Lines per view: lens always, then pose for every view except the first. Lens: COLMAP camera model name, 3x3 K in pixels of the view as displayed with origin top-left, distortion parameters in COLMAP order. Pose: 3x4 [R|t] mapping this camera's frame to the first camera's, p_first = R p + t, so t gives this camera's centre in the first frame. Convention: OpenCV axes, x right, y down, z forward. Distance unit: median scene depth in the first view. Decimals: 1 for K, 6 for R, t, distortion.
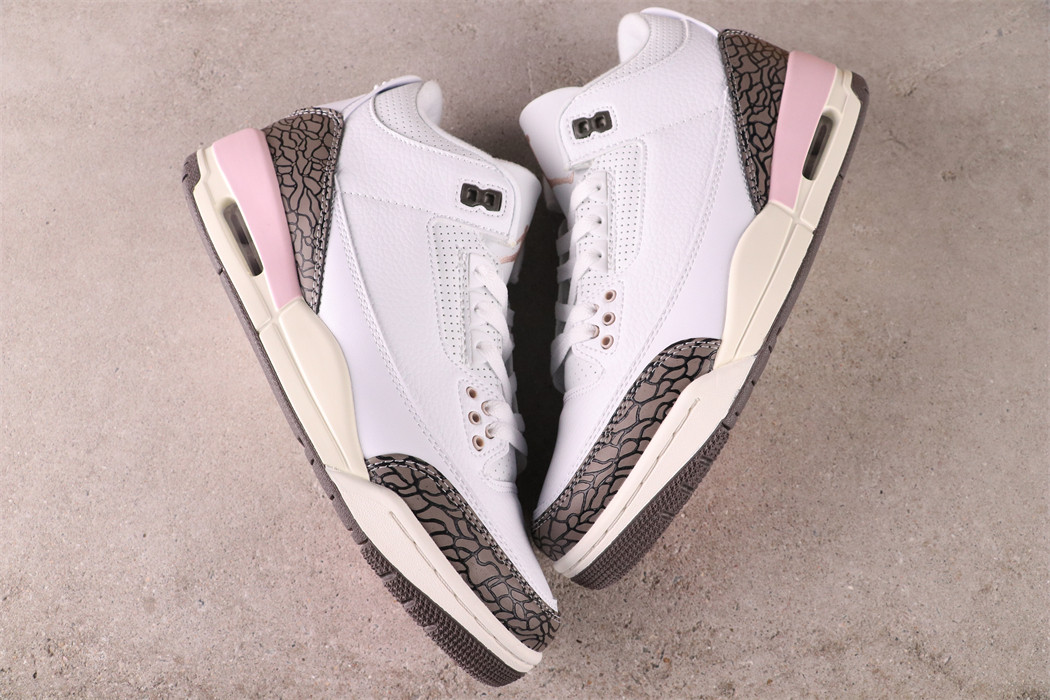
lens RADIAL K [[857.6, 0, 525.0], [0, 857.6, 350.0], [0, 0, 1]] dist [-0.196125, 0.187337]
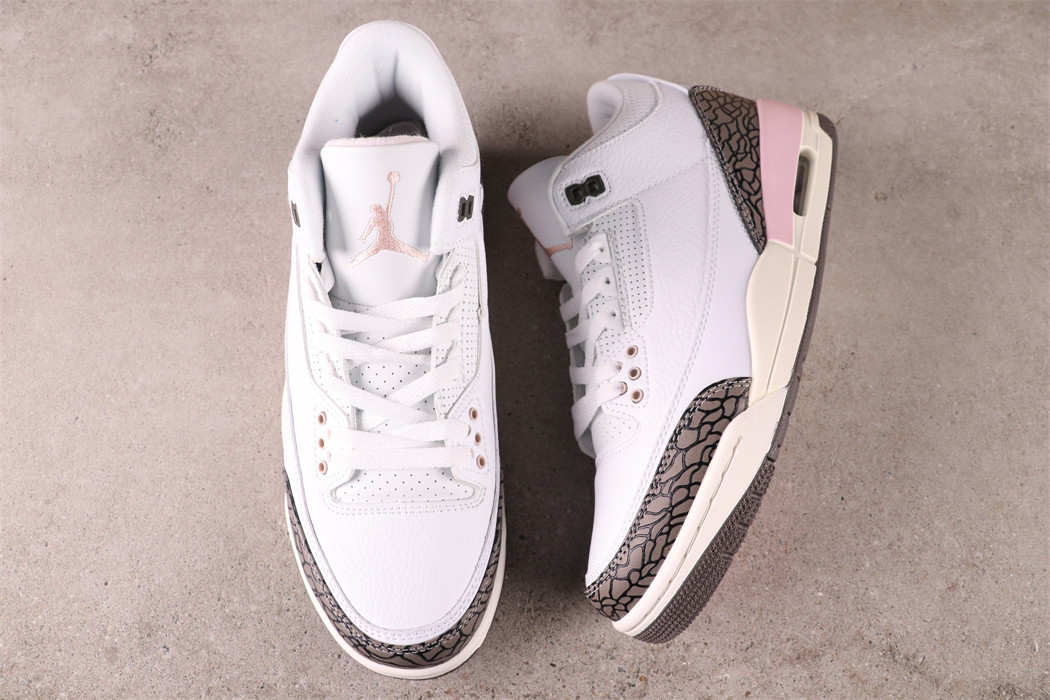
lens RADIAL K [[857.6, 0, 525.0], [0, 857.6, 350.0], [0, 0, 1]] dist [-0.196125, 0.187337]
pose [[0.988299, -0.129516, 0.080565, -0.107989], [0.136687, 0.986428, -0.090978, 0.010274], [-0.067688, 0.100925, 0.992589, -0.002639]]
